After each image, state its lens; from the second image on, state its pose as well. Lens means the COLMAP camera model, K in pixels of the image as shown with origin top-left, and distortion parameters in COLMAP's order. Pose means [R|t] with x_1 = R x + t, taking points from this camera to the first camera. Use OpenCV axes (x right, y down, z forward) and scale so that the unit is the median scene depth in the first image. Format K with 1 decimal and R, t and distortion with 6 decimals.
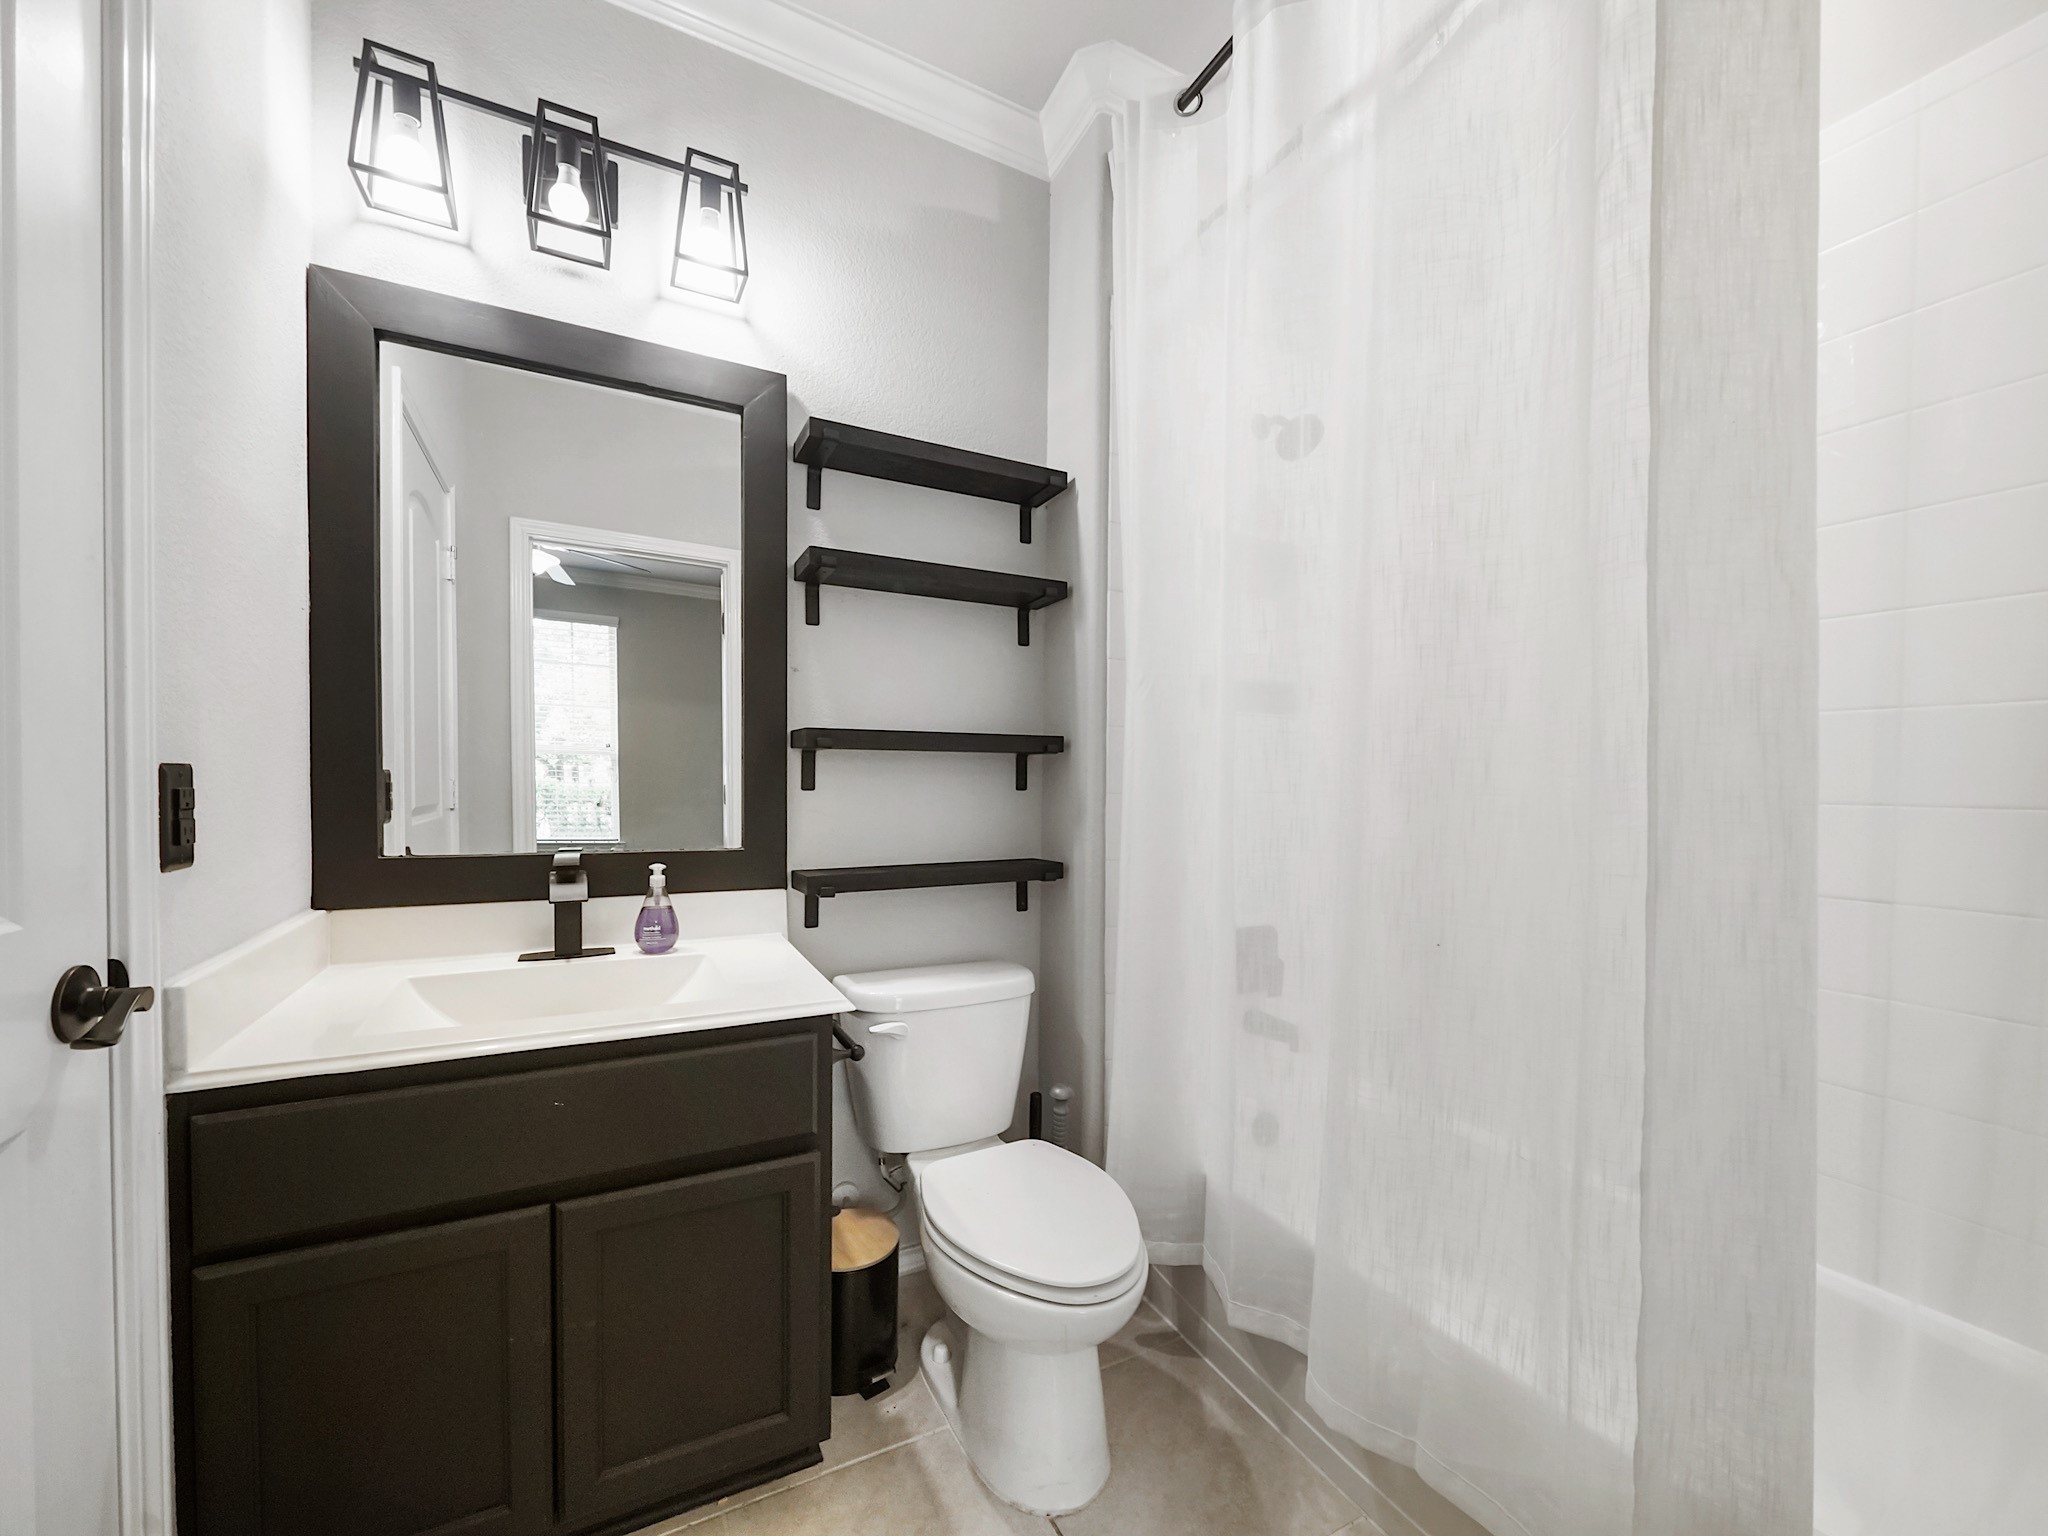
lens RADIAL K [[819.3, 0, 1023.5], [0, 819.3, 788.5], [0, 0, 1]] dist [-0.003126, -0.000386]
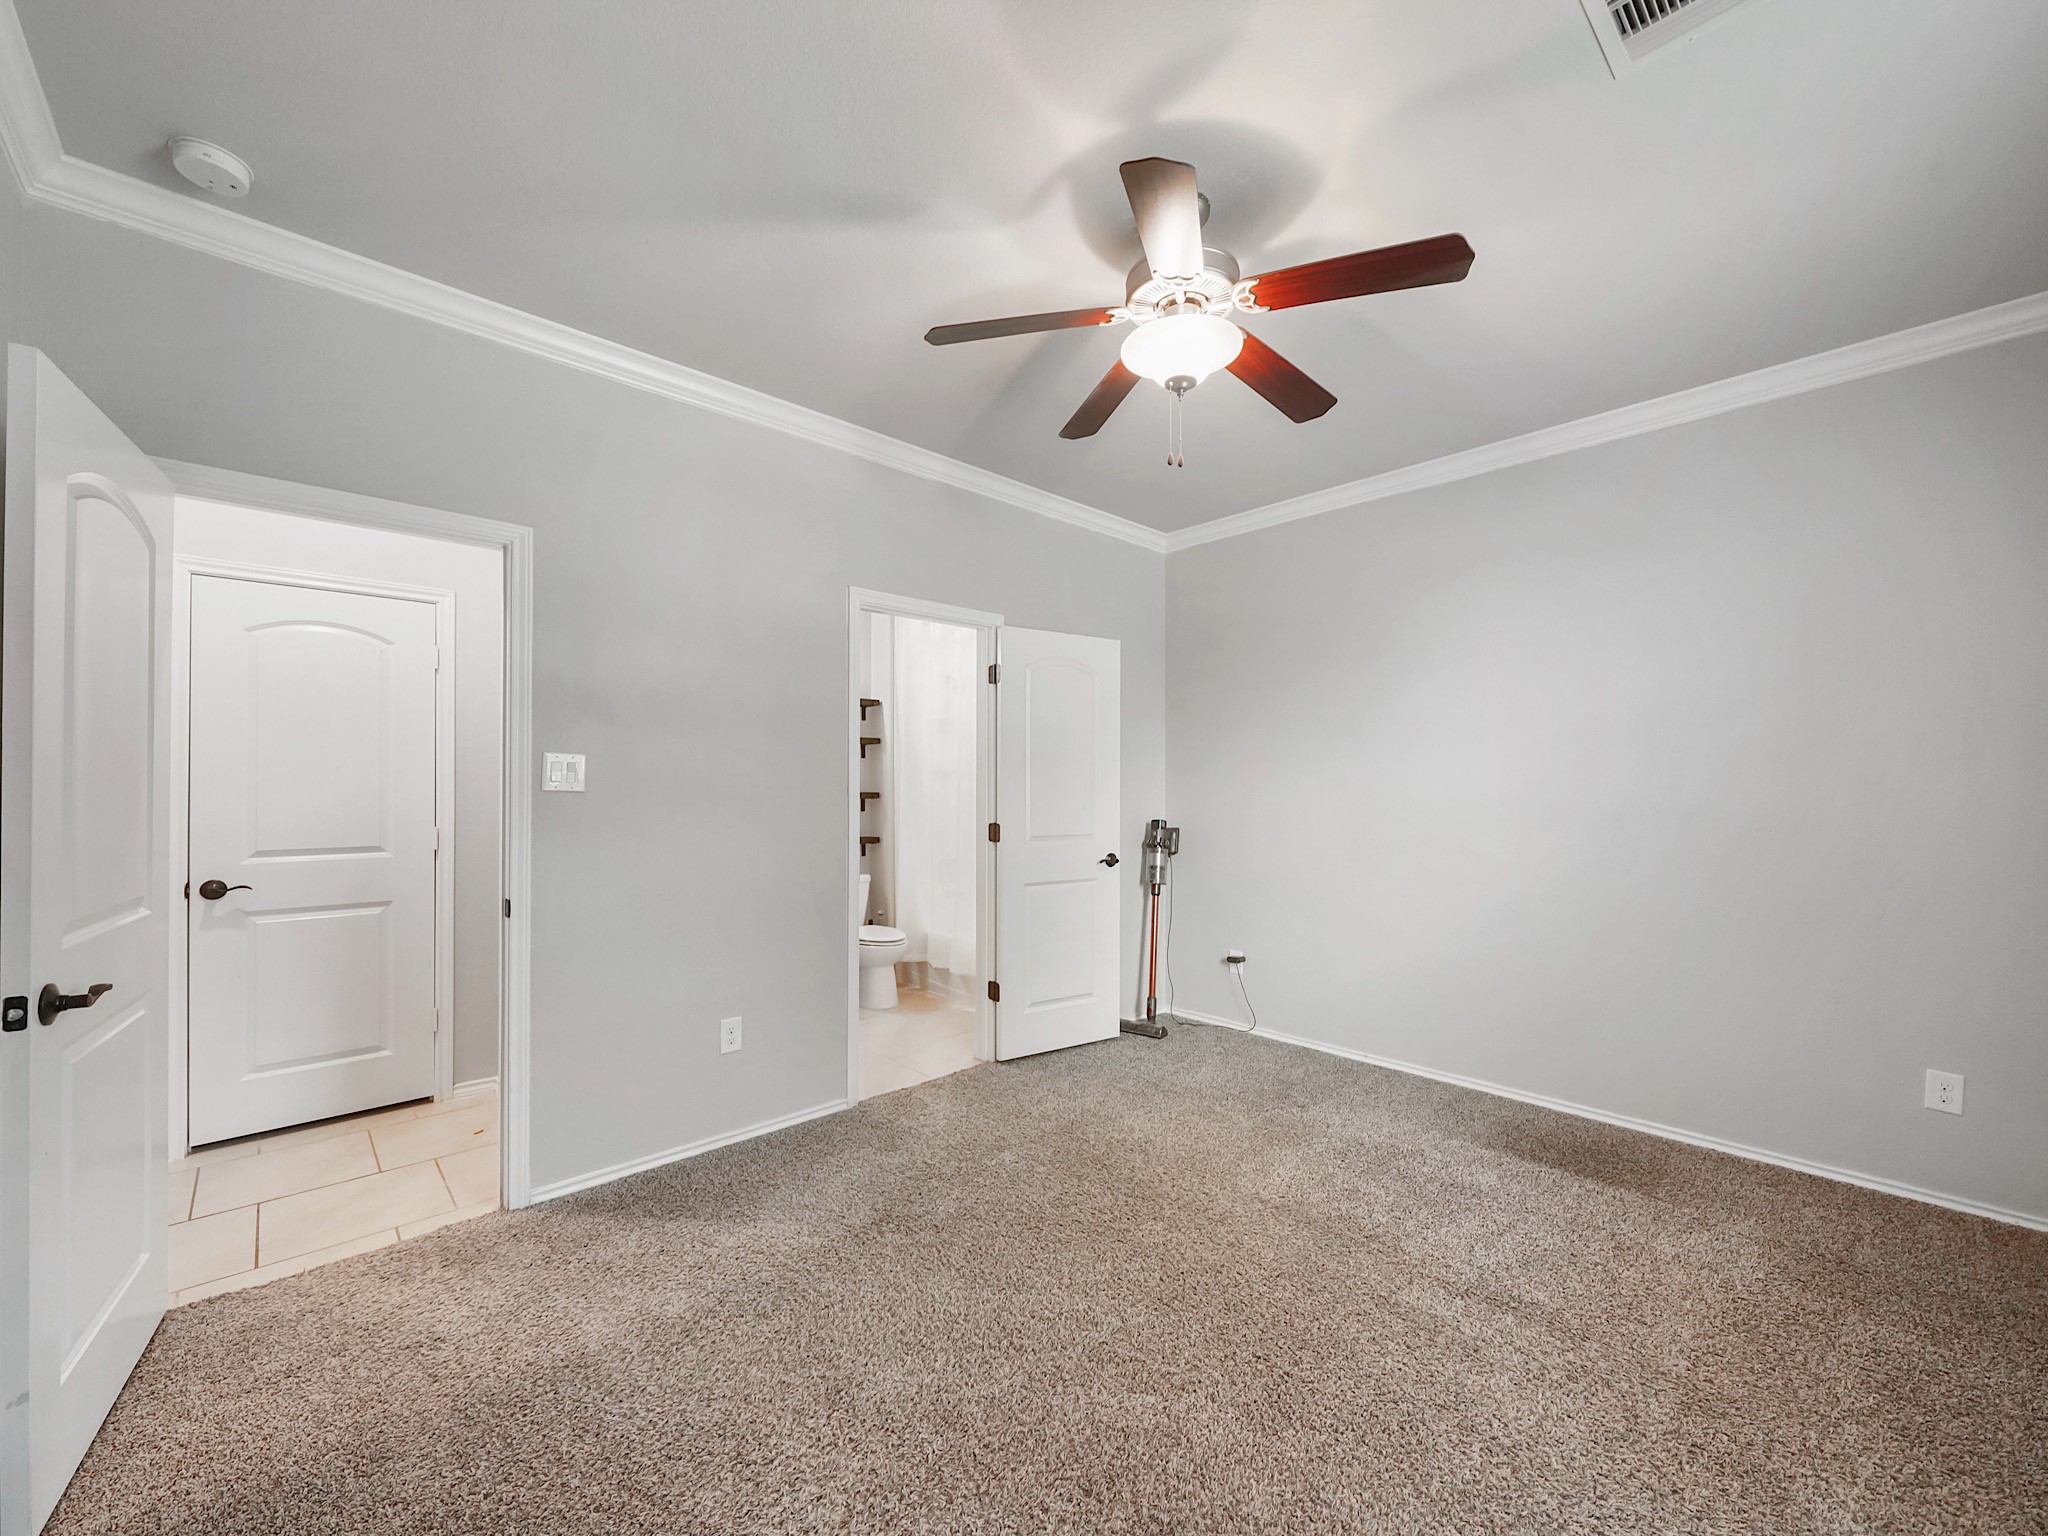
lens RADIAL K [[819.3, 0, 1015.7], [0, 819.3, 773.7], [0, 0, 1]] dist [-0.003126, -0.000386]
pose [[0.965032, -0.008034, 0.262010, -0.236649], [0.009943, 0.999933, -0.005960, -0.108224], [-0.261945, 0.008357, 0.965047, -1.851506]]
